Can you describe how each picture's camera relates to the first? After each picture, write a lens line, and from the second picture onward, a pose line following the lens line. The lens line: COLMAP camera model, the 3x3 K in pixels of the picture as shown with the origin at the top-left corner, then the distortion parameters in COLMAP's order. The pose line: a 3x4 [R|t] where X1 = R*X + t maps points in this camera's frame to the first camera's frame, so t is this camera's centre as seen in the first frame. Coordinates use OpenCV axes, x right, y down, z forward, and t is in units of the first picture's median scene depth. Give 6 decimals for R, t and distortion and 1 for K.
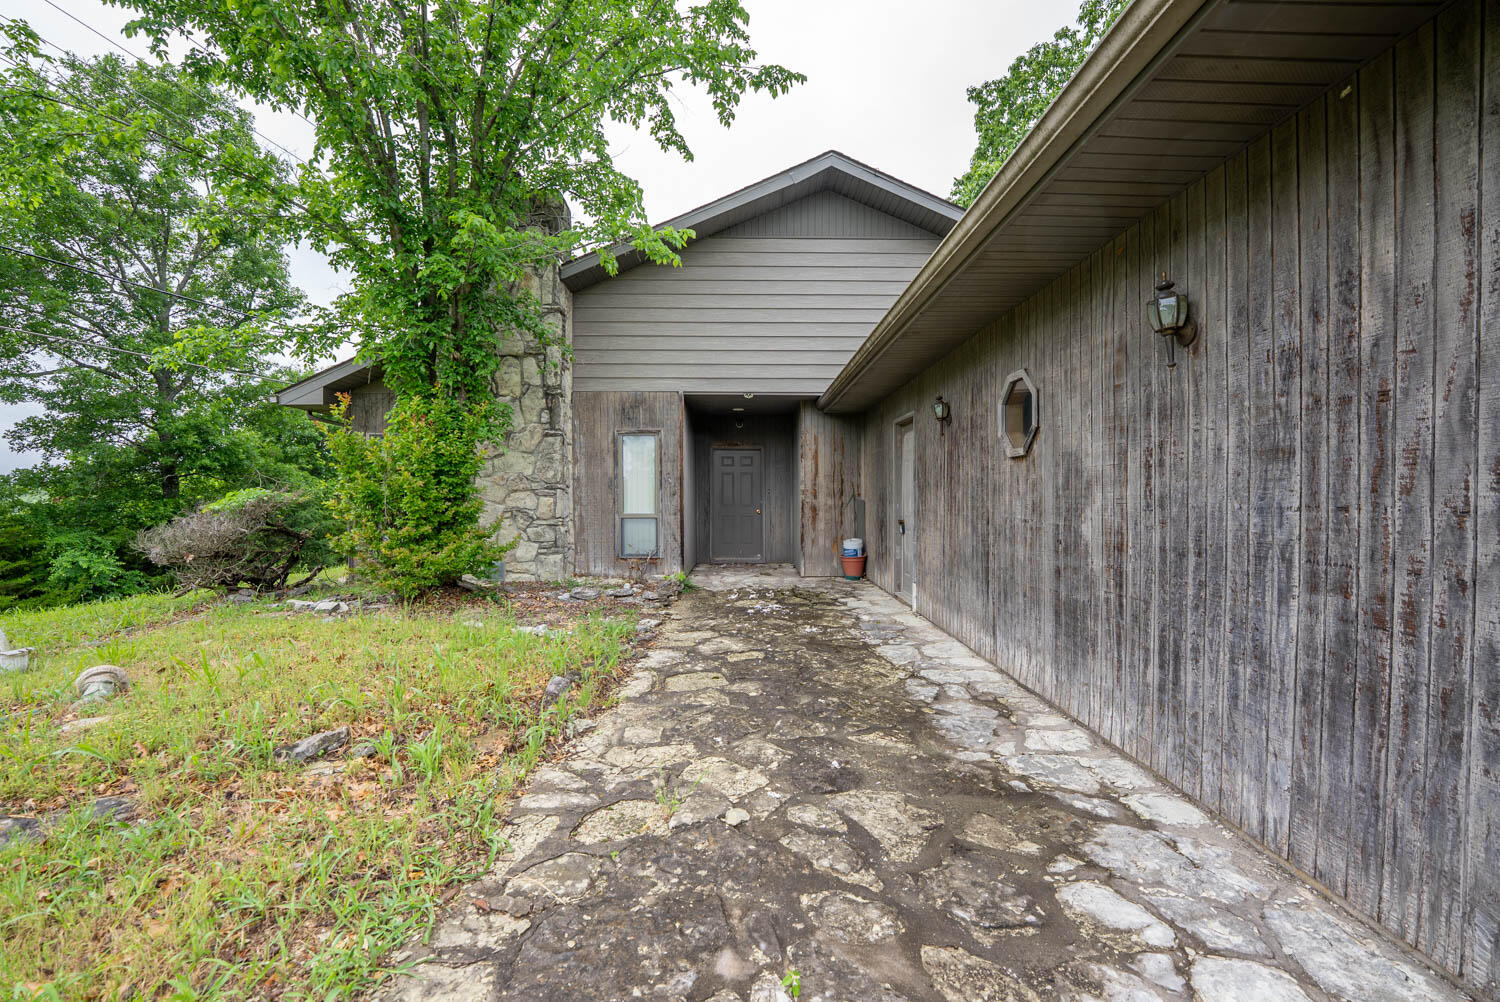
lens RADIAL K [[608.7, 0, 754.1], [0, 608.7, 505.0], [0, 0, 1]] dist [-0.022630, 0.000579]
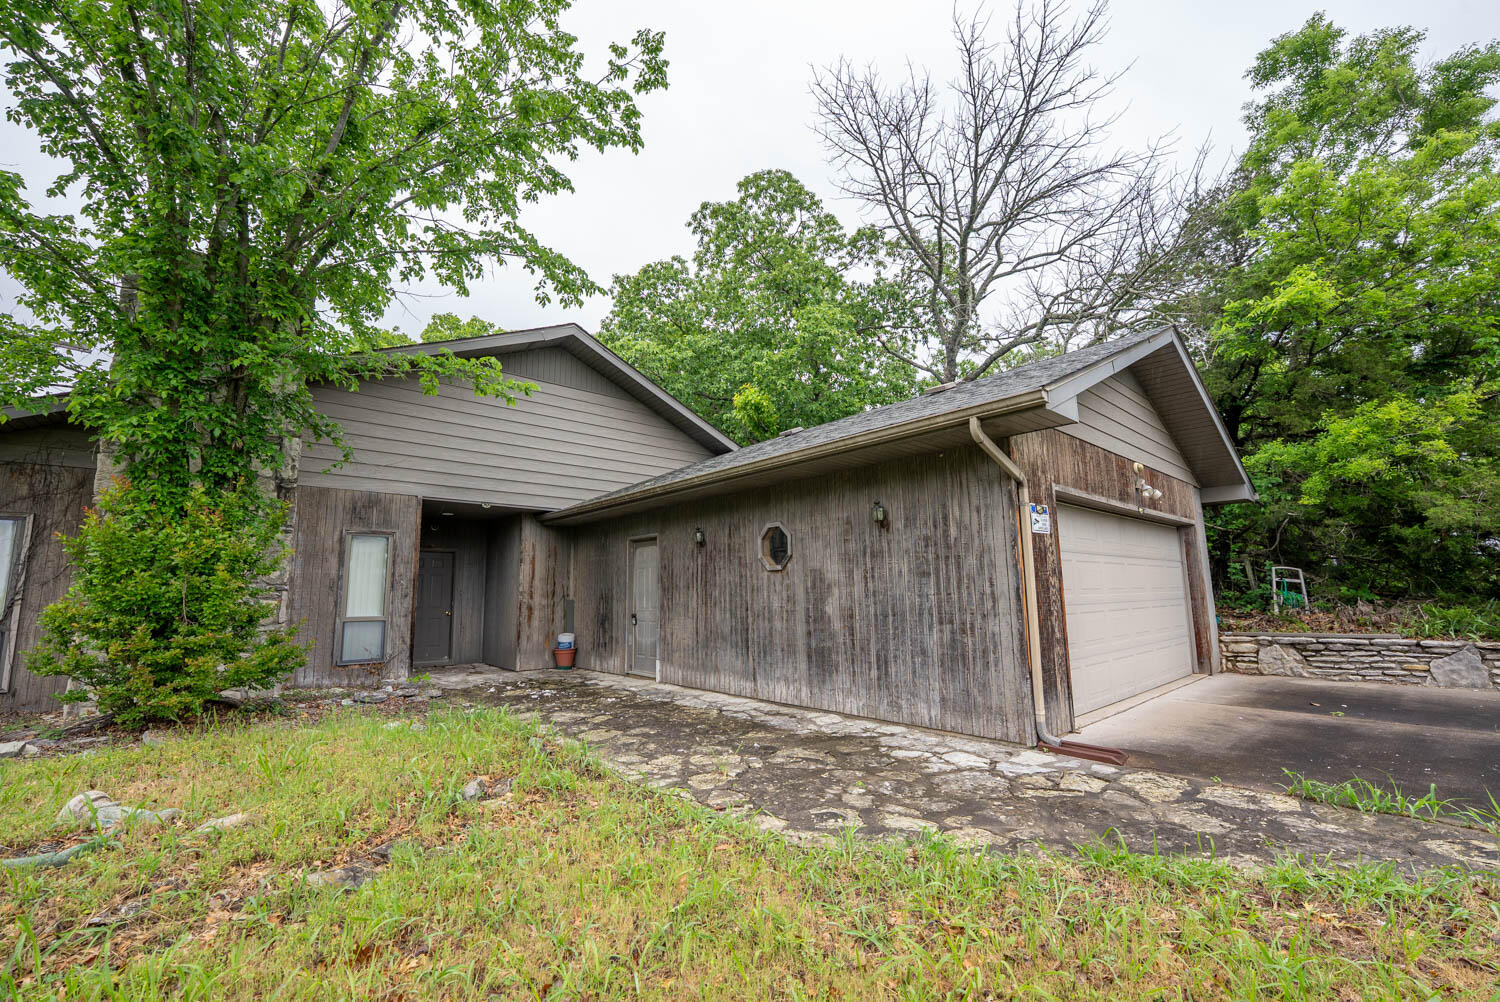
lens RADIAL K [[608.7, 0, 748.6], [0, 608.7, 501.9], [0, 0, 1]] dist [-0.022630, 0.000579]
pose [[0.755541, 0.088860, 0.649046, -1.165663], [0.023702, 0.986401, -0.162638, 0.014483], [-0.654672, 0.138264, 0.743161, -0.426612]]
